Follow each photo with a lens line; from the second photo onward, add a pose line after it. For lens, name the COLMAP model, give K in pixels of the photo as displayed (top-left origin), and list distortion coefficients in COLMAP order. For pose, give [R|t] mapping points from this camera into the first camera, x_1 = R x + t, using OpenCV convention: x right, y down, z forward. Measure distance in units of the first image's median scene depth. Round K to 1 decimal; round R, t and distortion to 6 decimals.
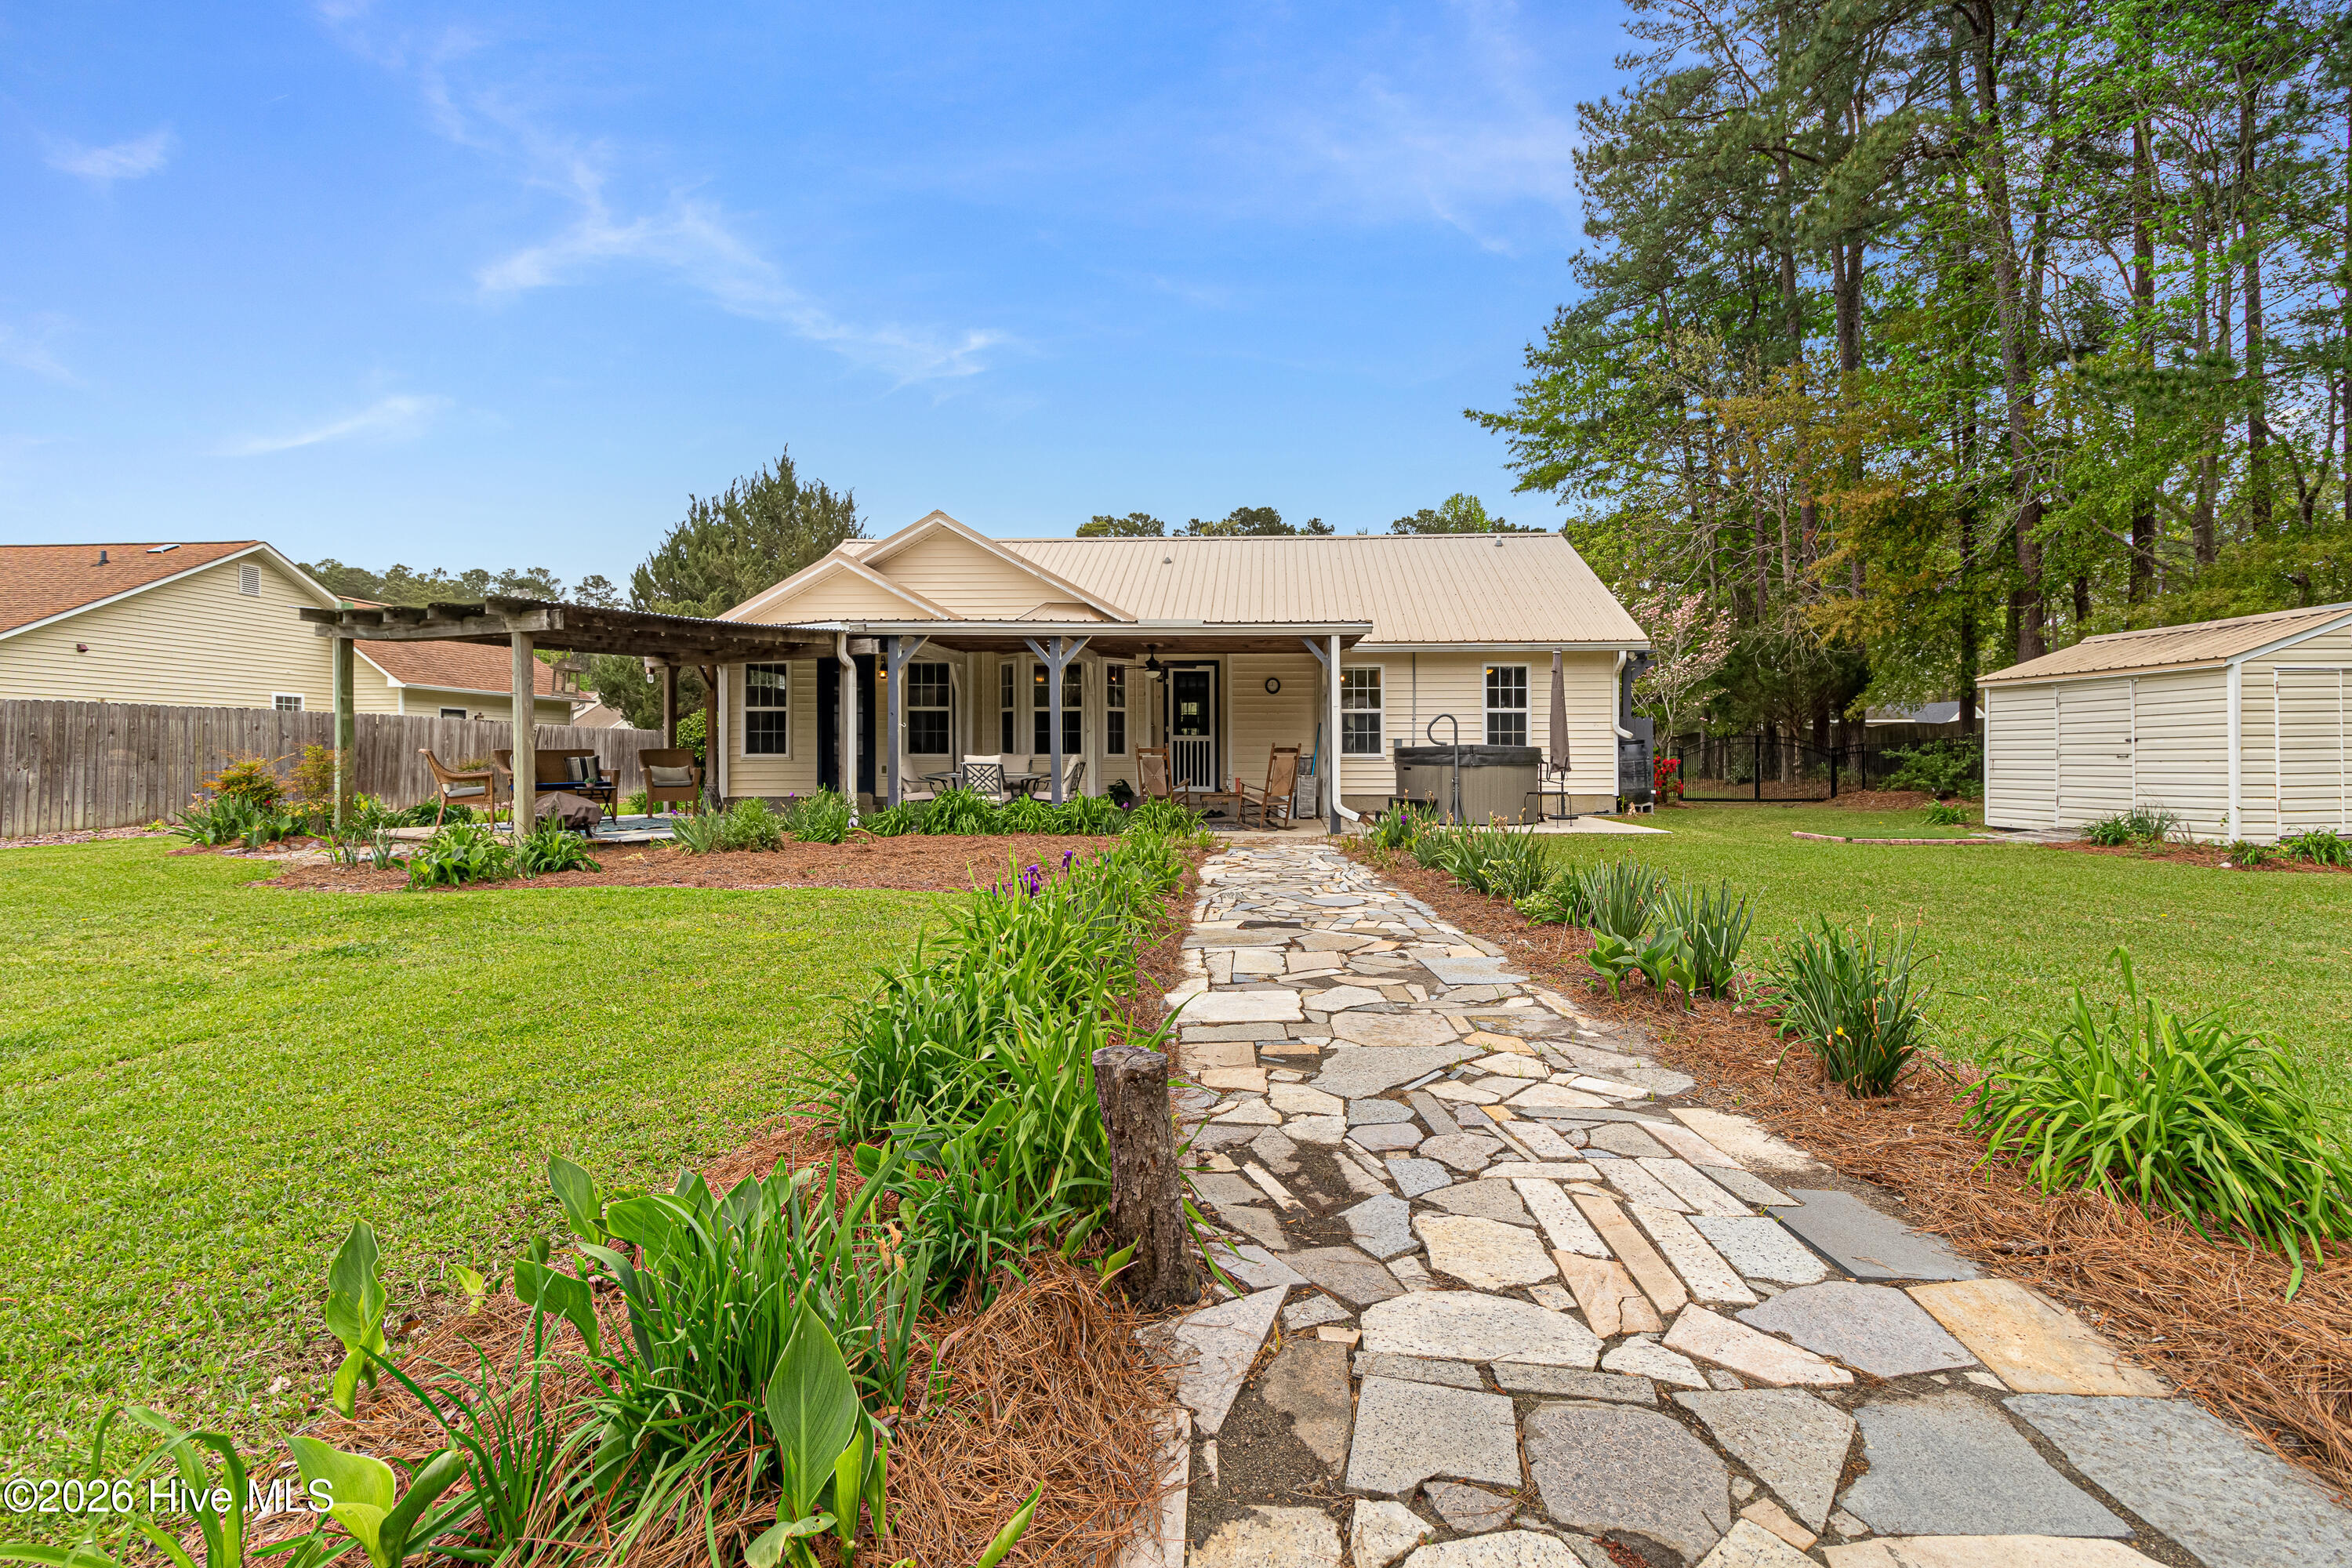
lens RADIAL K [[1186.7, 0, 1182.0], [0, 1186.7, 745.1], [0, 0, 1]] dist [0.001888, 0.000129]
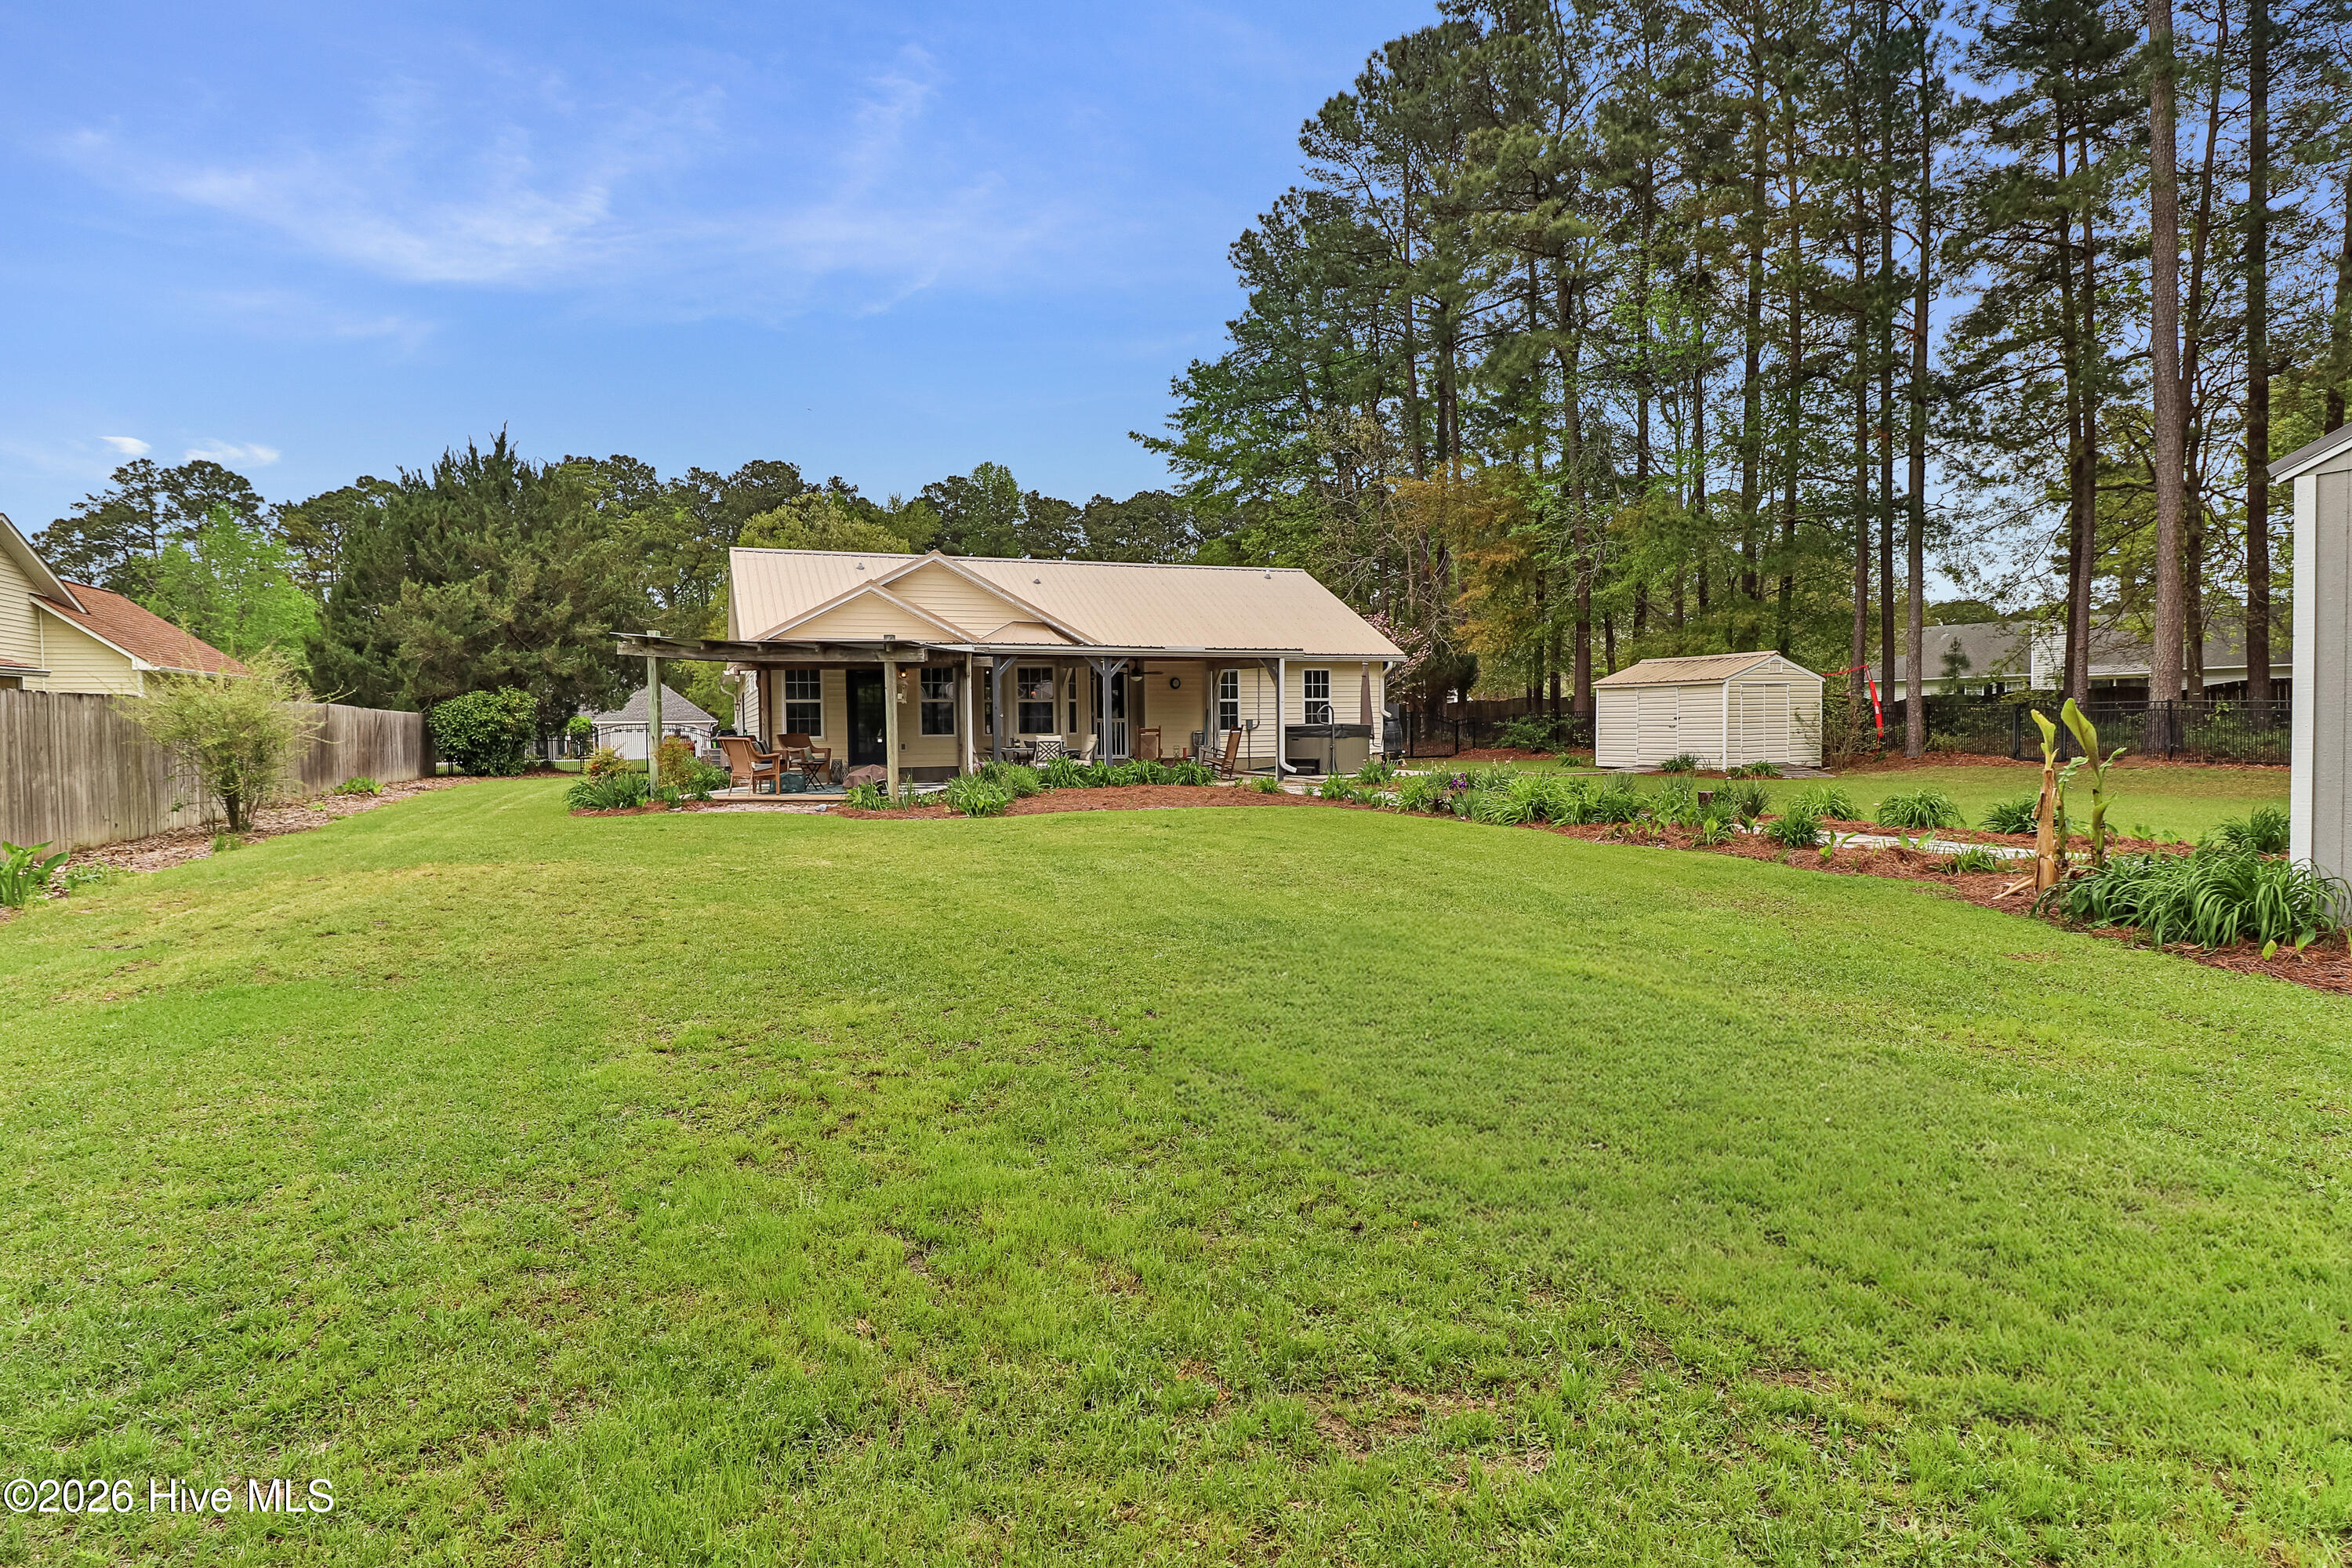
lens RADIAL K [[1186.7, 0, 1182.0], [0, 1186.7, 745.1], [0, 0, 1]] dist [0.001888, 0.000129]
pose [[0.931463, -0.019149, 0.363331, -0.437047], [0.010437, 0.999609, 0.025926, -0.012747], [-0.363686, -0.020357, 0.931299, -0.337590]]
